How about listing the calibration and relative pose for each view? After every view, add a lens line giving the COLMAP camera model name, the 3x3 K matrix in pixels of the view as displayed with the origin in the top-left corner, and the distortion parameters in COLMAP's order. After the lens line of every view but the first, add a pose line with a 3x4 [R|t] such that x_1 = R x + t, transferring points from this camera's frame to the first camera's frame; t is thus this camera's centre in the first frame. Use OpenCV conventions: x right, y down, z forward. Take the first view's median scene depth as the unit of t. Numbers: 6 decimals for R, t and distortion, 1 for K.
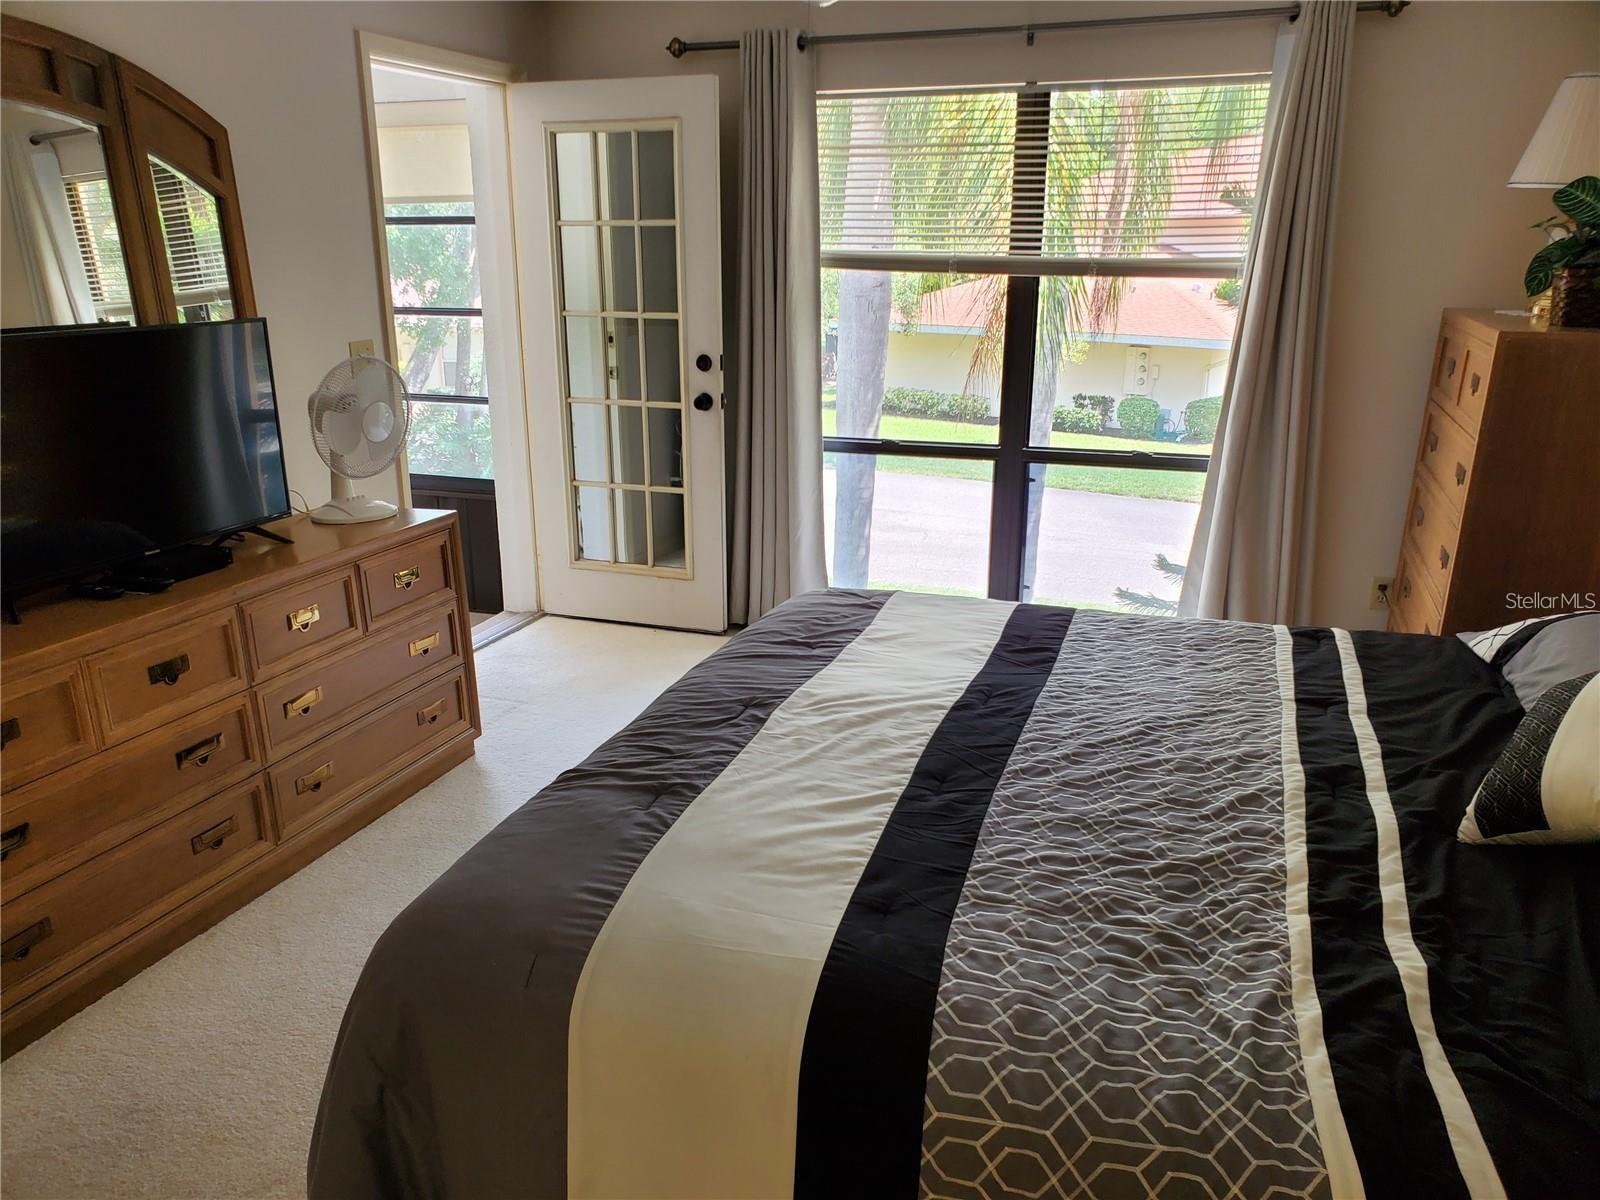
lens RADIAL K [[1276.4, 0, 793.5], [0, 1276.4, 630.6], [0, 0, 1]] dist [0.058579, -0.063953]
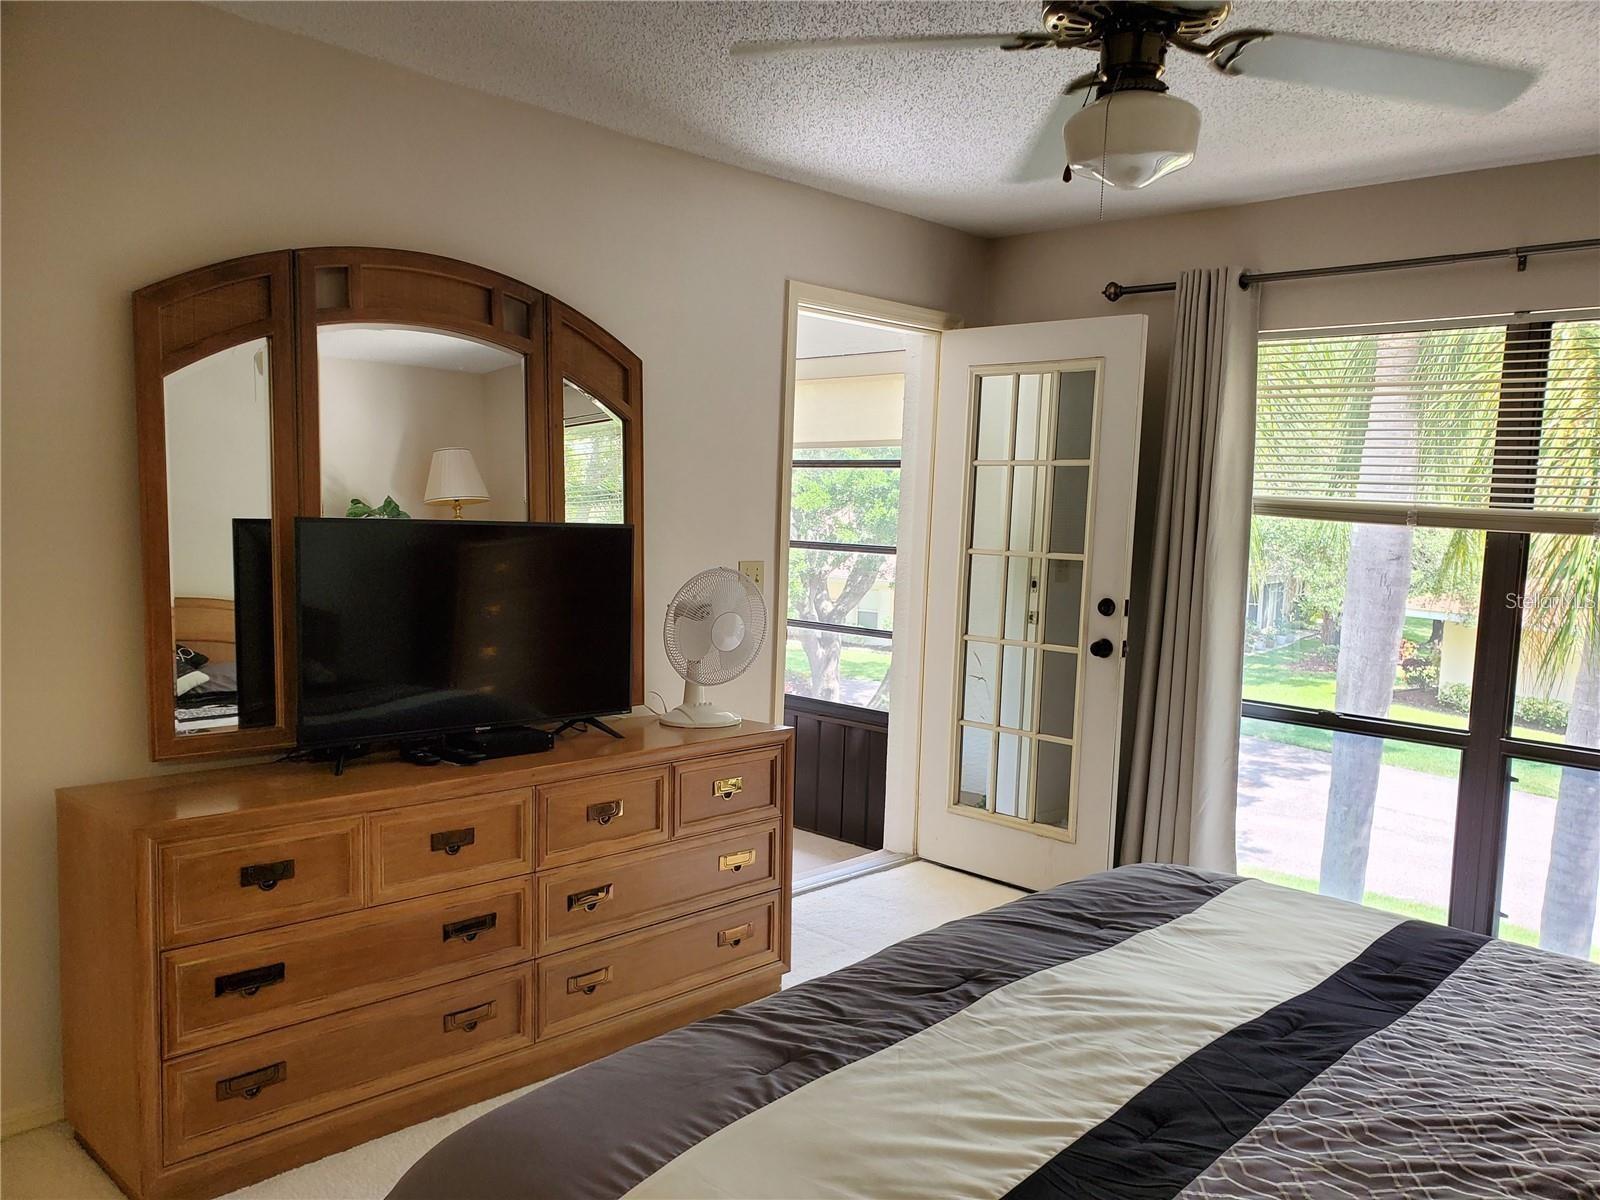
lens RADIAL K [[1276.4, 0, 793.5], [0, 1276.4, 630.6], [0, 0, 1]] dist [0.058579, -0.063953]
pose [[0.911818, 0.075697, -0.403557, 0.140372], [-0.156981, 0.972459, -0.172282, 0.001614], [0.379401, 0.220441, 0.898588, 0.129222]]
